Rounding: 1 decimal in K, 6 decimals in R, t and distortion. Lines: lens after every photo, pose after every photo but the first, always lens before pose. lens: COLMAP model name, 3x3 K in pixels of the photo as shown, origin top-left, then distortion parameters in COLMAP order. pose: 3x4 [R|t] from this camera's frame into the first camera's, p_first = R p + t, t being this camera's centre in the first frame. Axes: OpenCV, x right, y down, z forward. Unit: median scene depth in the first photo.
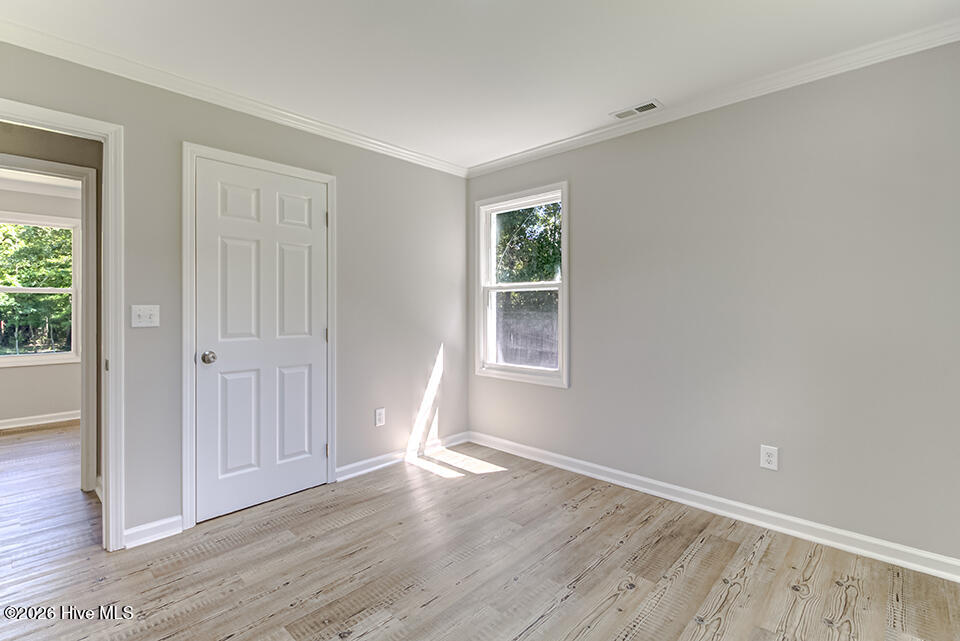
lens RADIAL K [[441.7, 0, 481.7], [0, 441.7, 309.4], [0, 0, 1]] dist [0.009171, -0.005335]
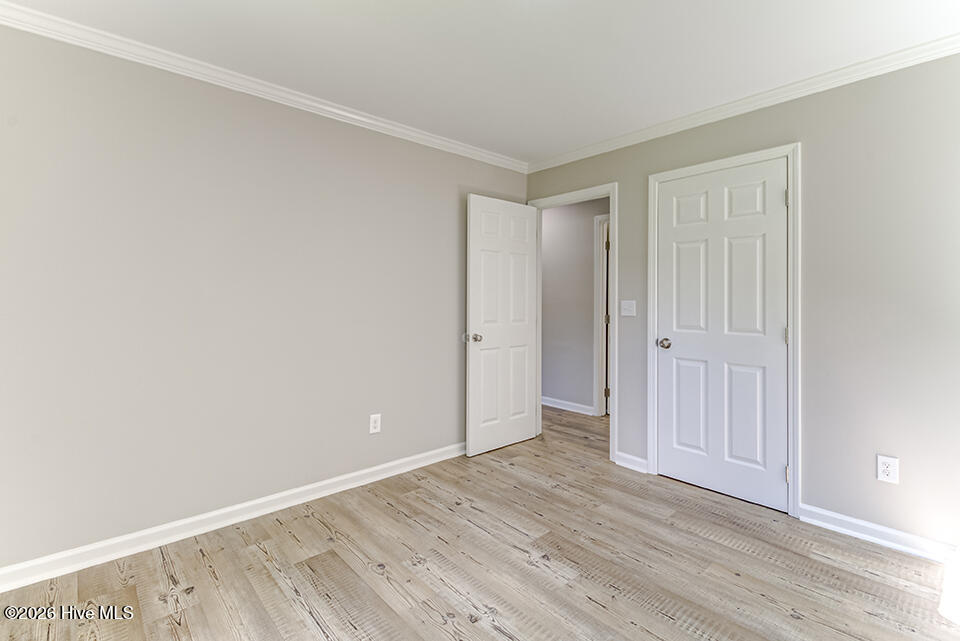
lens RADIAL K [[441.7, 0, 487.8], [0, 441.7, 303.4], [0, 0, 1]] dist [0.009171, -0.005335]
pose [[-0.077226, 0.004426, -0.997004, 0.626775], [-0.007867, 0.999956, 0.005048, -0.004414], [0.996983, 0.008233, -0.077188, 0.592559]]
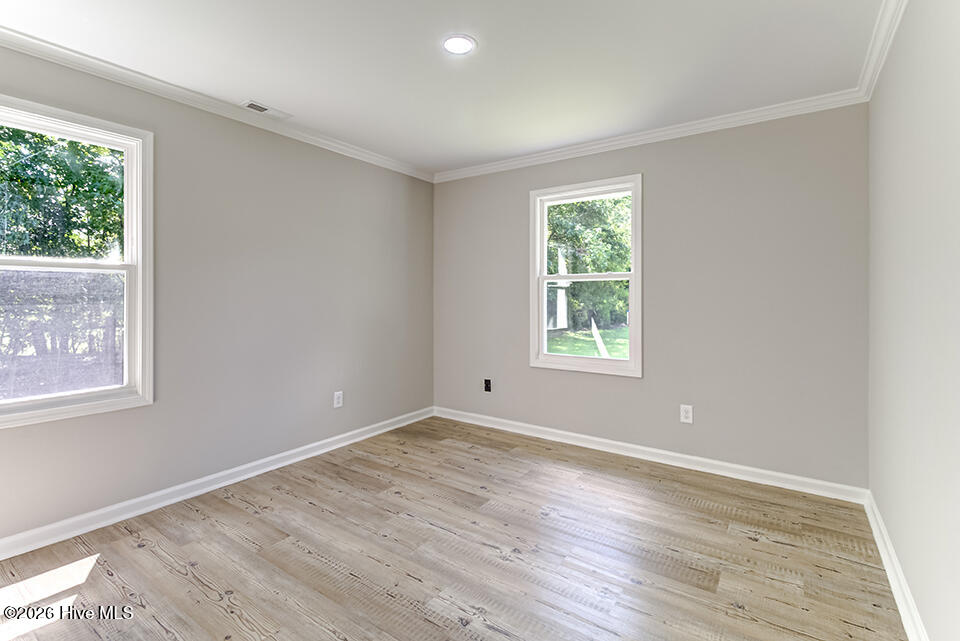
lens RADIAL K [[441.7, 0, 484.7], [0, 441.7, 295.4], [0, 0, 1]] dist [0.009171, -0.005335]
pose [[-0.150875, 0.003259, 0.988547, -0.846773], [0.002640, 0.999992, -0.002894, -0.006994], [-0.988549, 0.002173, -0.150882, 0.708096]]
